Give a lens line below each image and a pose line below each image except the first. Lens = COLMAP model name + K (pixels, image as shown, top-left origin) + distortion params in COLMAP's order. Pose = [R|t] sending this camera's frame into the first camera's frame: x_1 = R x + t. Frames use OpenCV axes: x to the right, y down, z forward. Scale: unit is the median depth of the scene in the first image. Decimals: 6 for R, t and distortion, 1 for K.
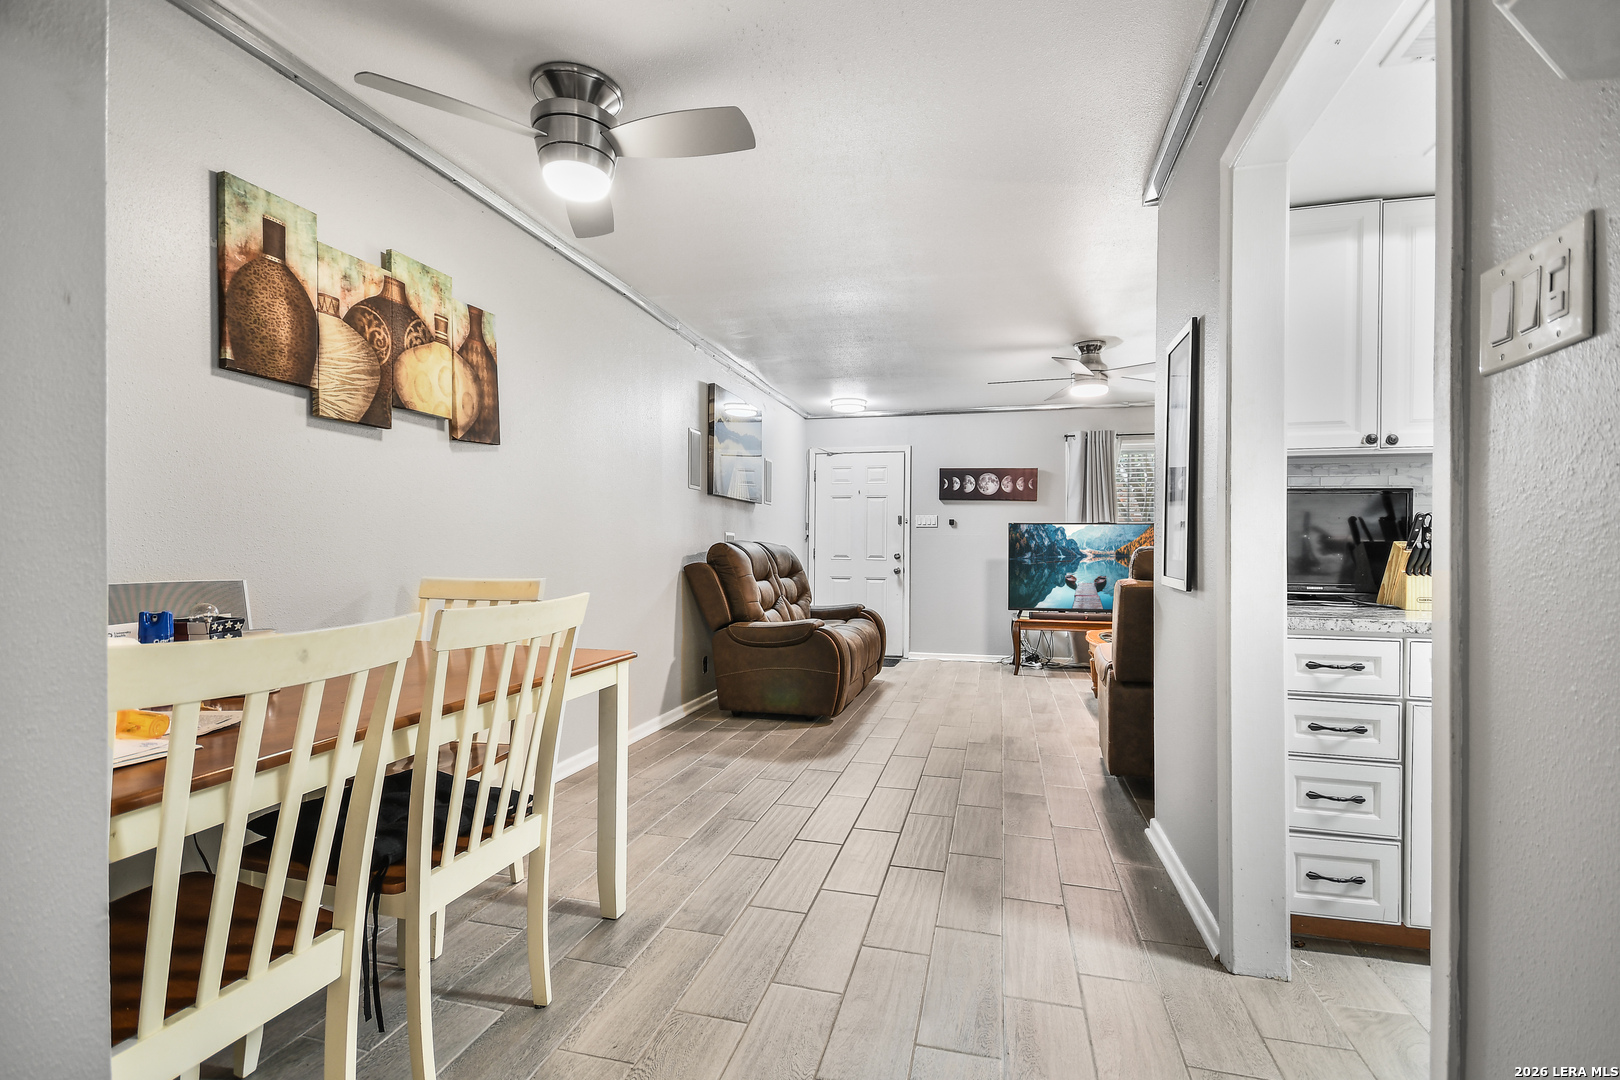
lens RADIAL K [[735.3, 0, 815.1], [0, 735.3, 549.3], [0, 0, 1]] dist [-0.003743, -0.003084]
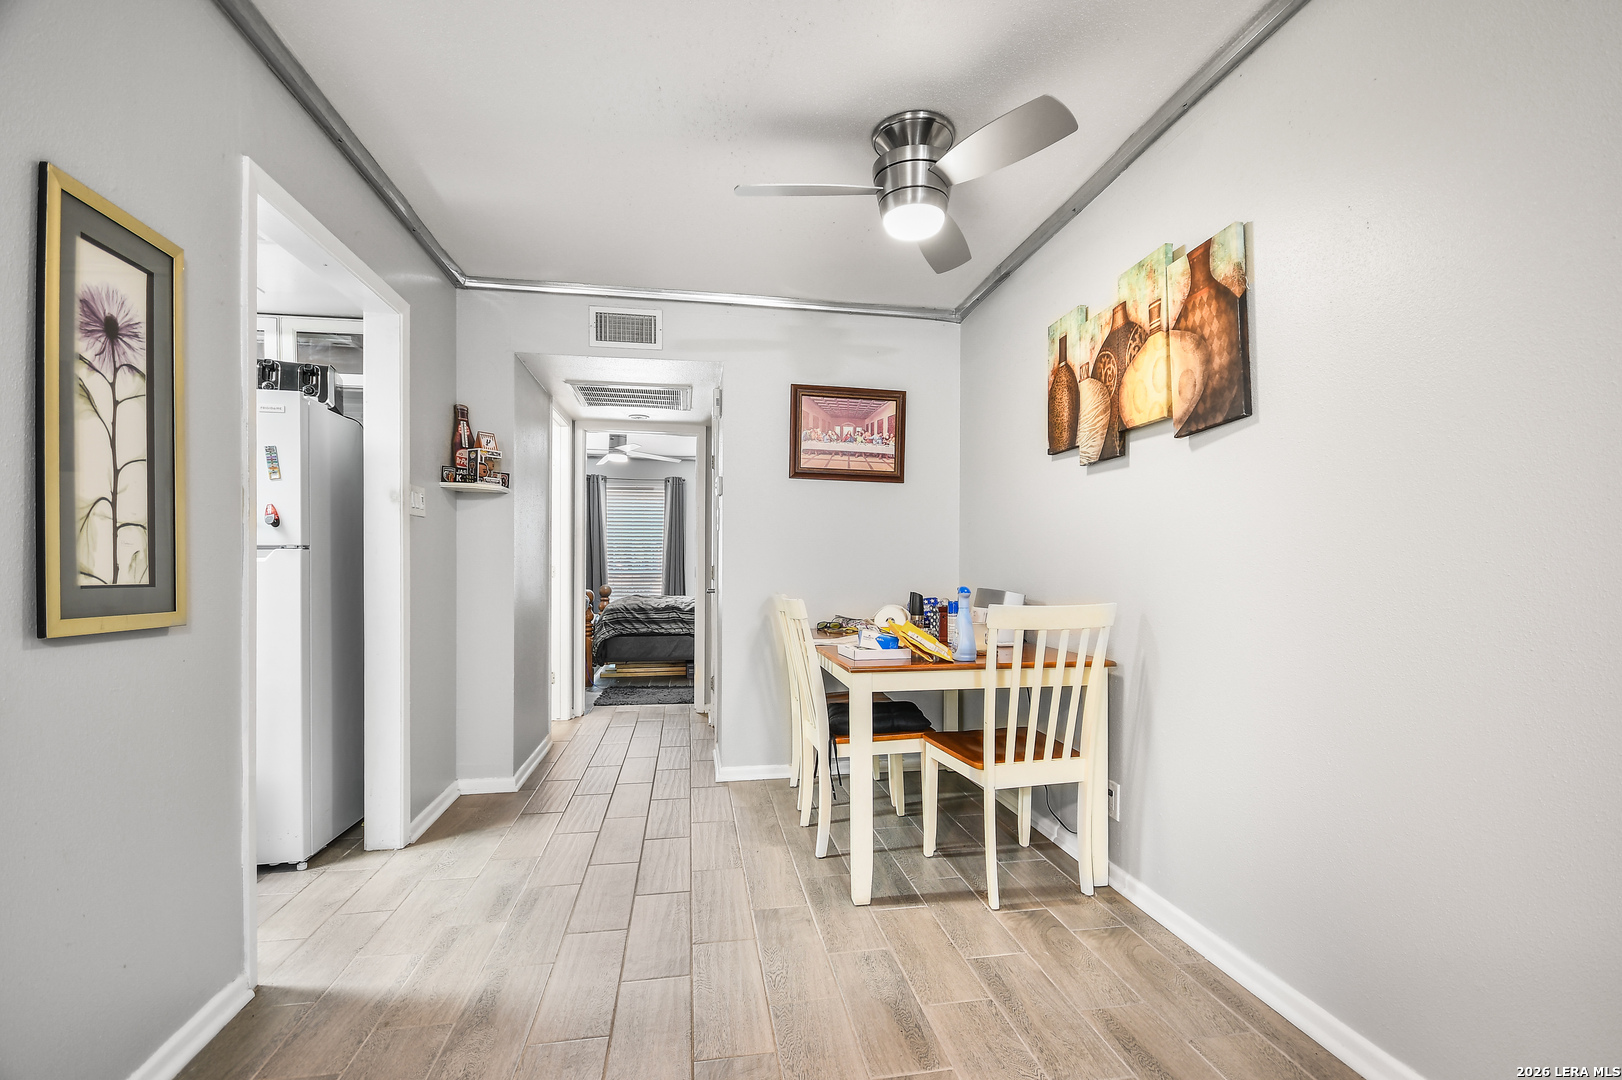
lens RADIAL K [[736.2, 0, 810.3], [0, 736.2, 570.1], [0, 0, 1]] dist [-0.003743, -0.003084]
pose [[-0.914523, -0.002329, -0.404526, 0.213813], [-0.003853, 0.999988, 0.002954, -0.007970], [0.404515, 0.004260, -0.914522, 1.727589]]
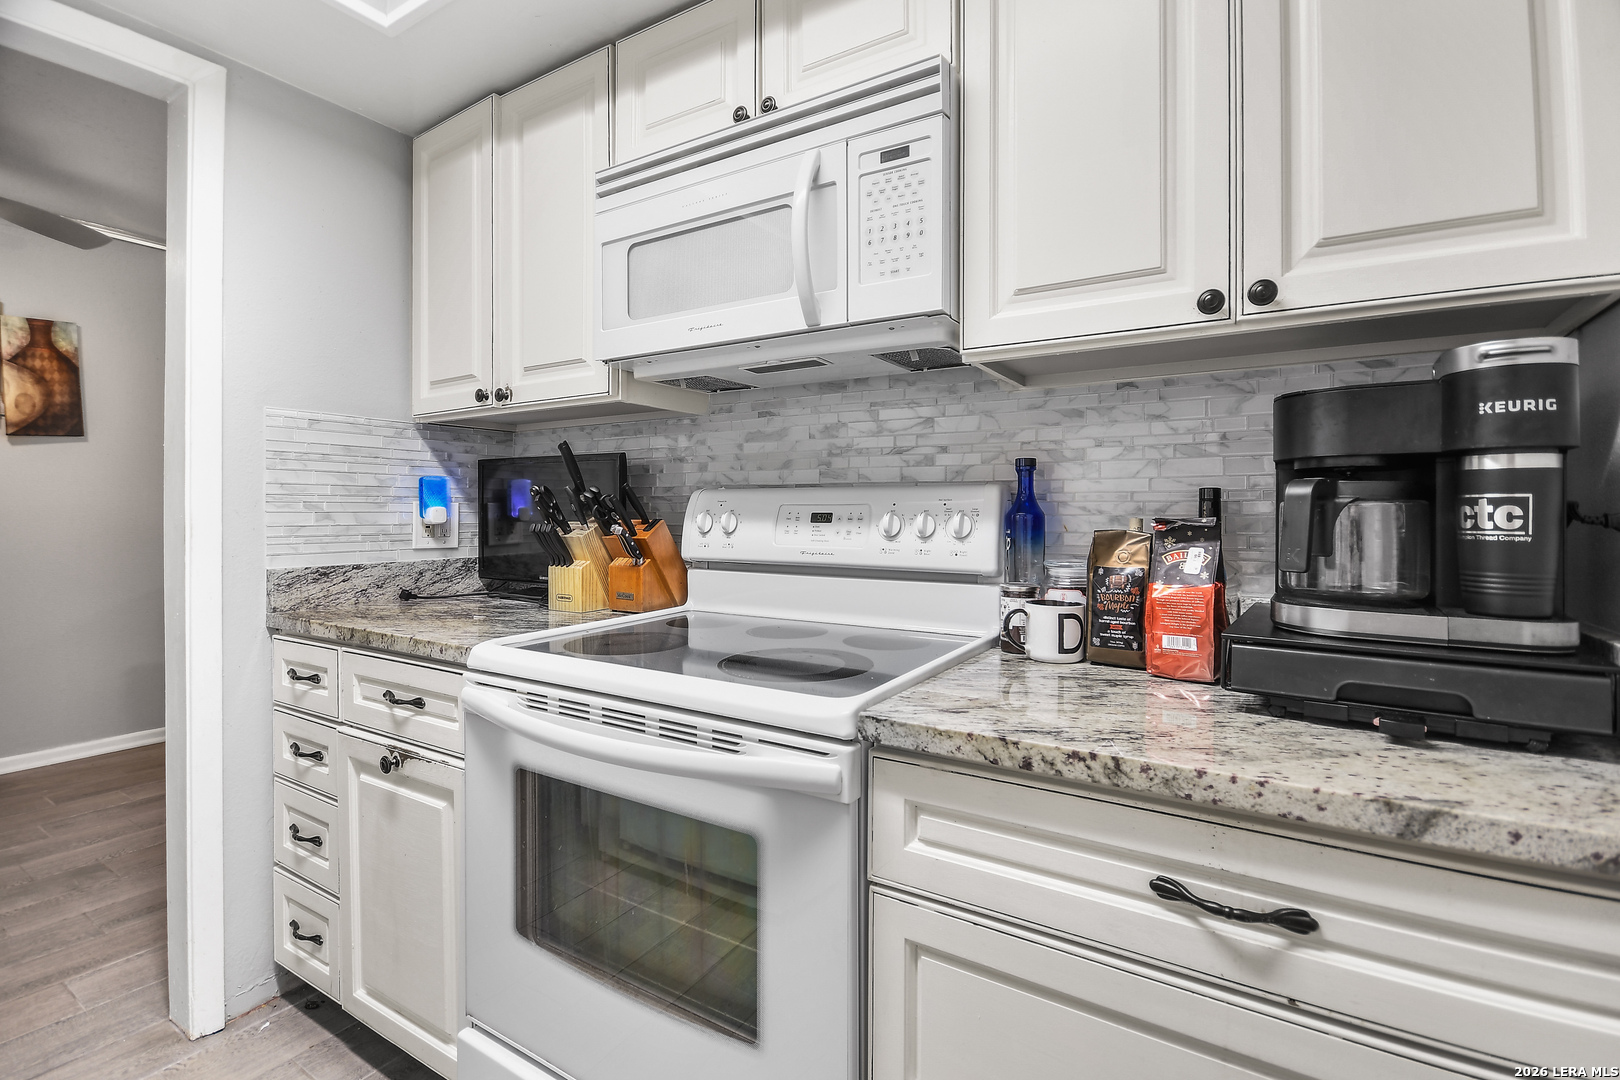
lens RADIAL K [[735.3, 0, 807.3], [0, 735.3, 506.8], [0, 0, 1]] dist [-0.003743, -0.003084]
pose [[0.952814, -0.017448, -0.303053, 1.183728], [0.013243, 0.999785, -0.015924, 0.000710], [0.303266, 0.011160, 0.952841, 0.312951]]
